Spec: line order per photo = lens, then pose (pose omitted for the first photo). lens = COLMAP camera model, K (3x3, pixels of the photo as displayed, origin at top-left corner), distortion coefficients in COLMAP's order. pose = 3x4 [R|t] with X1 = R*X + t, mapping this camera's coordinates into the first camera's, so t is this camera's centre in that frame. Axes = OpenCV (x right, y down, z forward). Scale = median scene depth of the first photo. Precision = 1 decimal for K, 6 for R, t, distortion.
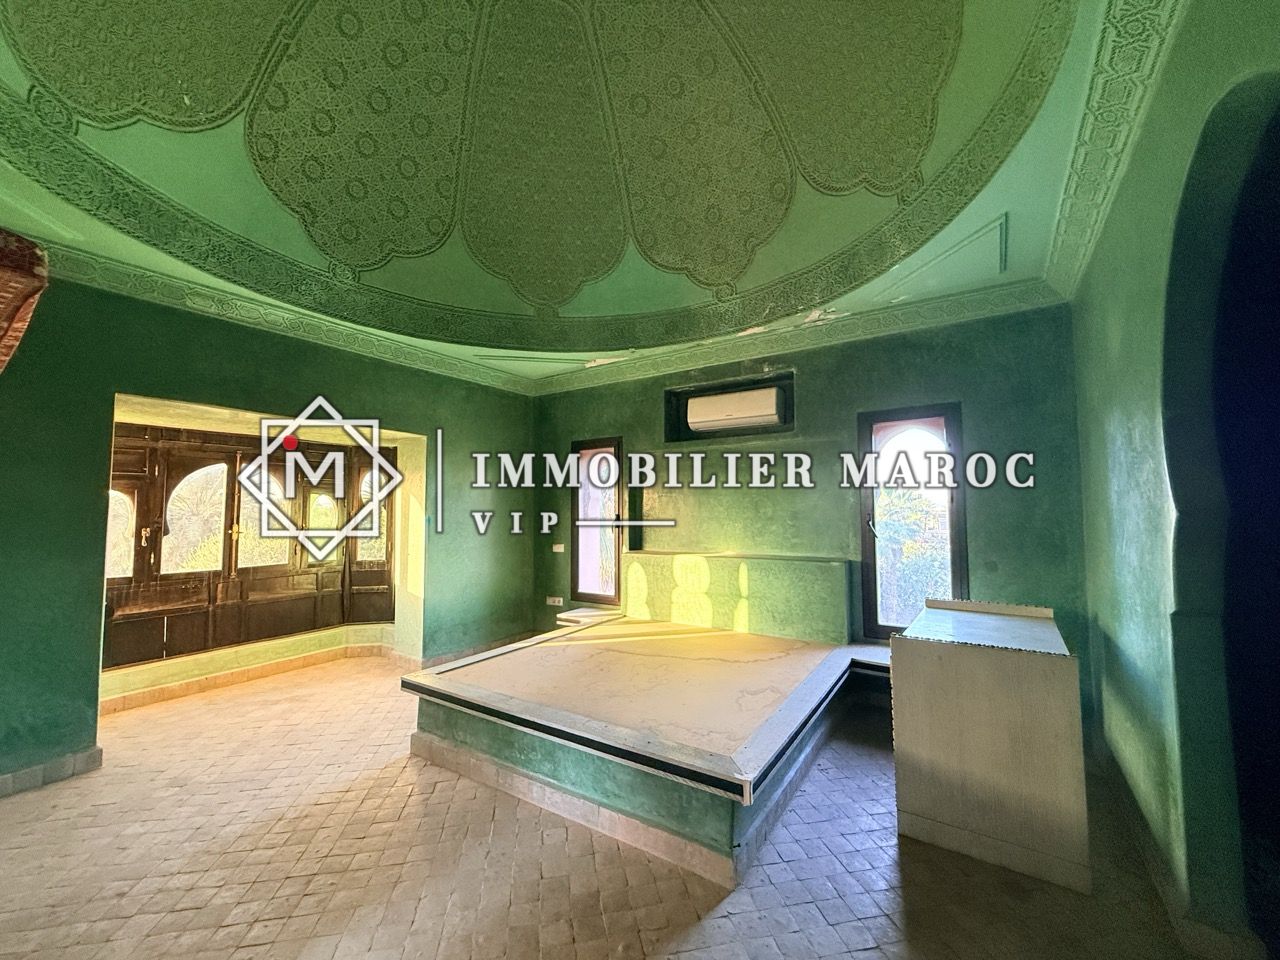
lens RADIAL K [[512.9, 0, 637.3], [0, 512.9, 478.2], [0, 0, 1]] dist [0.000594, -0.000070]
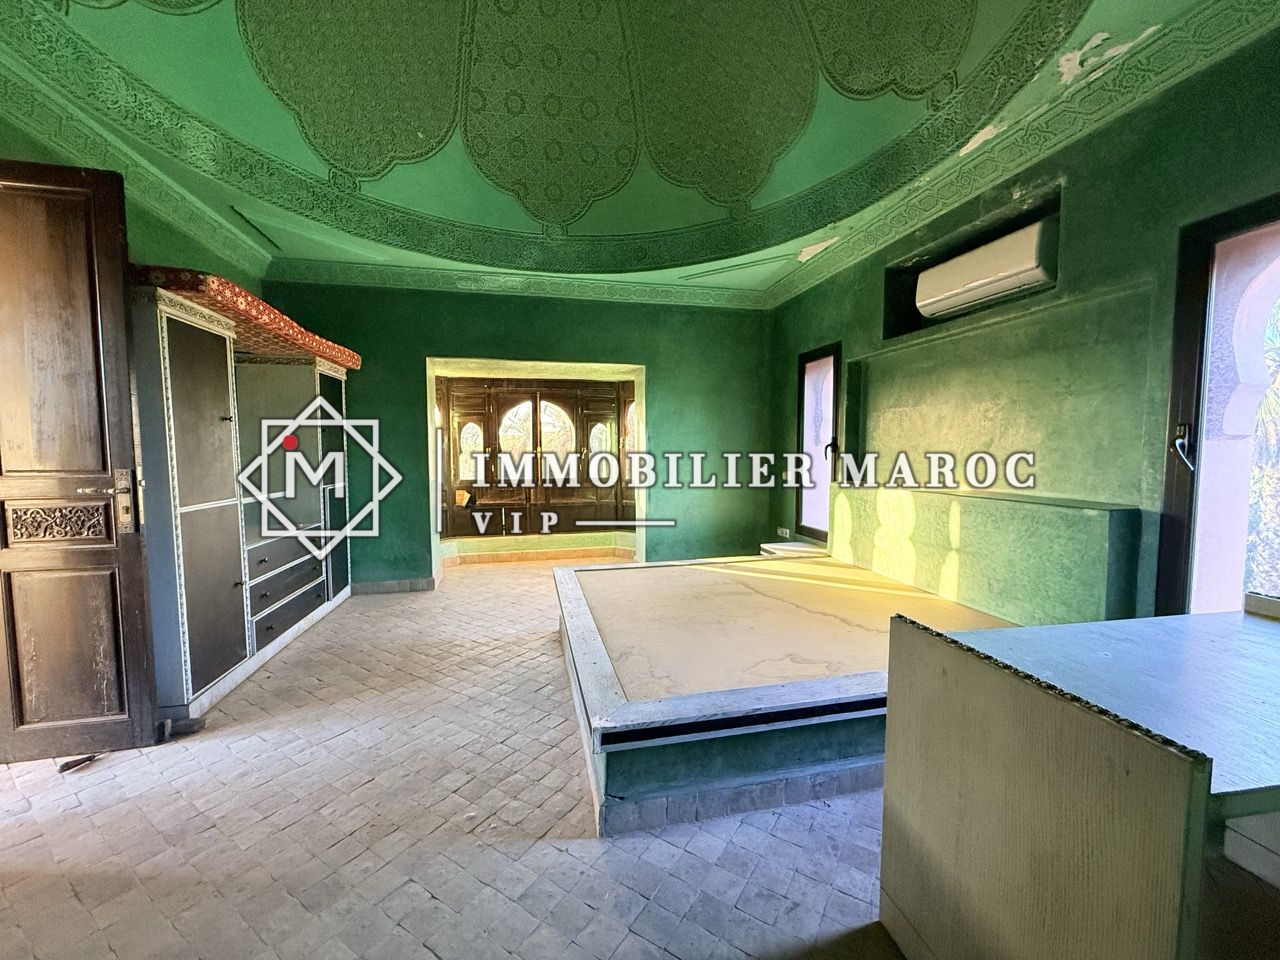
lens RADIAL K [[512.9, 0, 637.3], [0, 512.9, 478.2], [0, 0, 1]] dist [0.000594, -0.000070]
pose [[0.721888, 0.044663, -0.690567, 0.421181], [0.042628, 0.993150, 0.108794, 0.044832], [0.690696, -0.107975, 0.715039, 0.242746]]
